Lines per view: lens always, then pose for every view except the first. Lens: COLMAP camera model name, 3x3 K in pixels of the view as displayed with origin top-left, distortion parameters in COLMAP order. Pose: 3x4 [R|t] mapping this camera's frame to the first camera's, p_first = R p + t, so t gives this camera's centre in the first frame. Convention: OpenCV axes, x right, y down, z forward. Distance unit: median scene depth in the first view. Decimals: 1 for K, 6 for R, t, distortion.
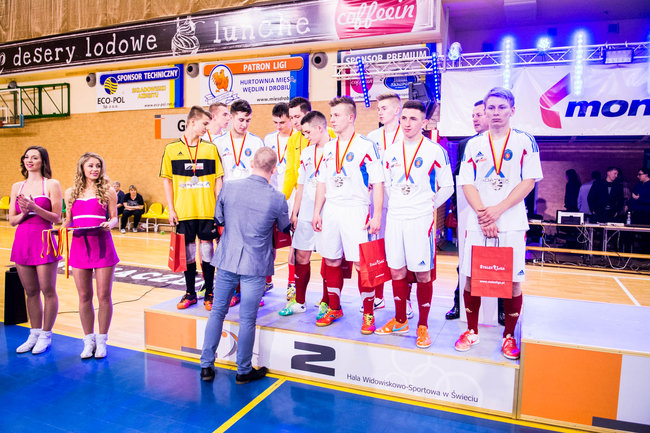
lens RADIAL K [[497.0, 0, 325.0], [0, 497.0, 216.5], [0, 0, 1]] dist [-0.042269, -0.005169]
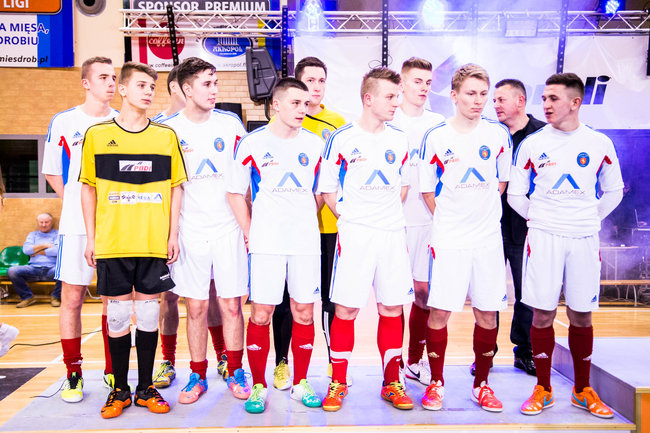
lens RADIAL K [[746.5, 0, 325.0], [0, 746.5, 216.5], [0, 0, 1]] dist [0.061325, 0.014925]
pose [[0.905941, -0.030757, 0.422286, -0.175118], [0.050293, 0.998114, -0.035199, -0.000126], [-0.420407, 0.053126, 0.905779, 0.045740]]
